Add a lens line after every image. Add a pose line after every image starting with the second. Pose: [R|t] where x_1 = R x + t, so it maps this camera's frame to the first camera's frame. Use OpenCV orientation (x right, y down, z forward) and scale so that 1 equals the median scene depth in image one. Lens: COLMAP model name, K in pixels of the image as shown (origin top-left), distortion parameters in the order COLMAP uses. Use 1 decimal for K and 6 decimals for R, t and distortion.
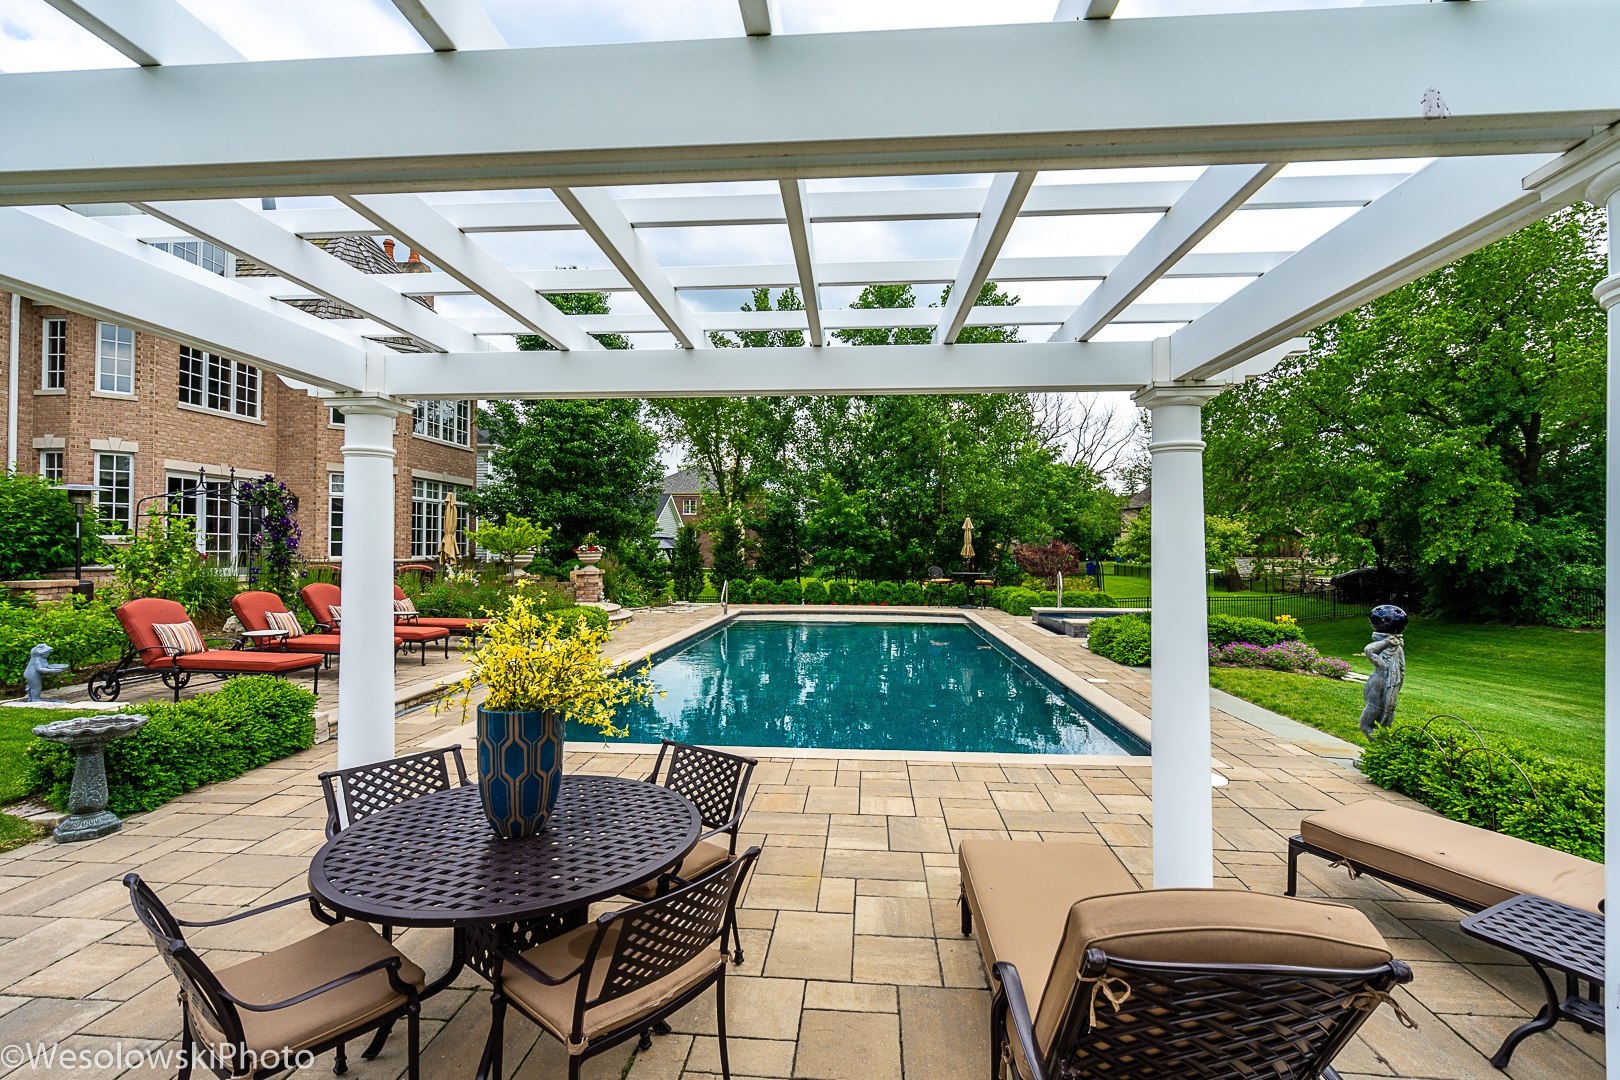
lens RADIAL K [[738.3, 0, 838.6], [0, 738.3, 535.0], [0, 0, 1]] dist [-0.001066, -0.000043]
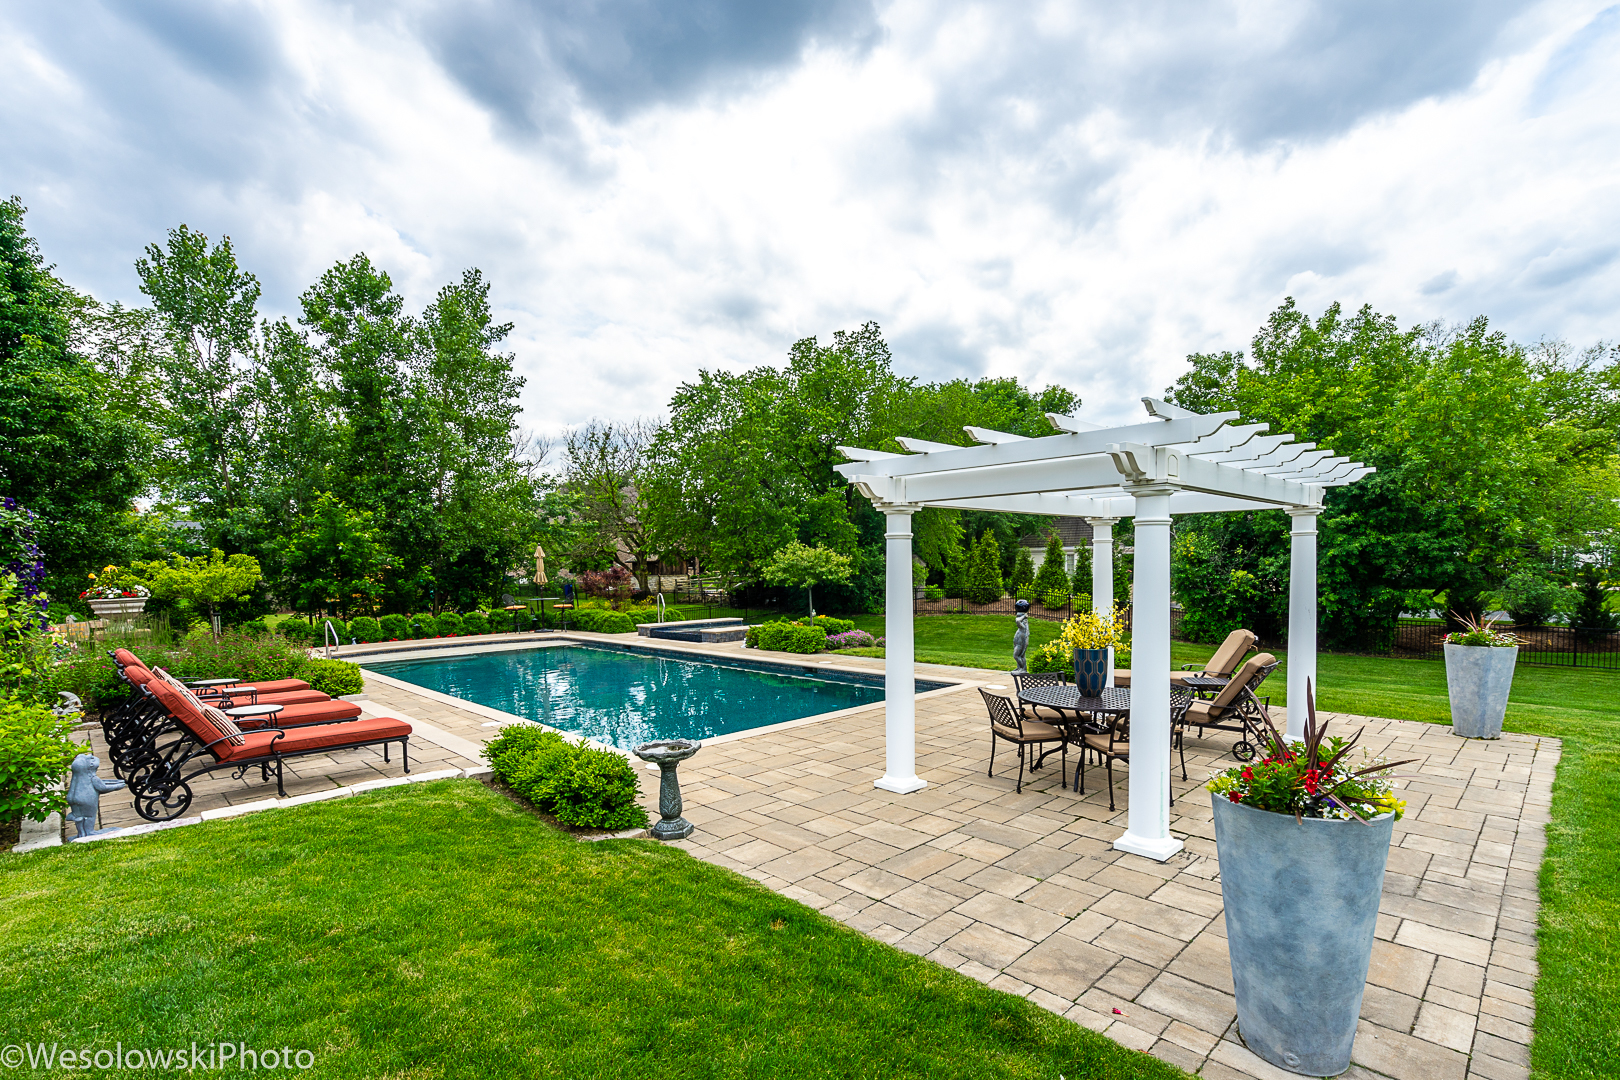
lens RADIAL K [[738.3, 0, 838.6], [0, 738.3, 535.0], [0, 0, 1]] dist [-0.001066, -0.000043]
pose [[0.641956, 0.016240, 0.766570, -0.352139], [0.002813, 0.999719, -0.023535, -0.013070], [-0.766737, 0.017265, 0.641730, -0.003008]]
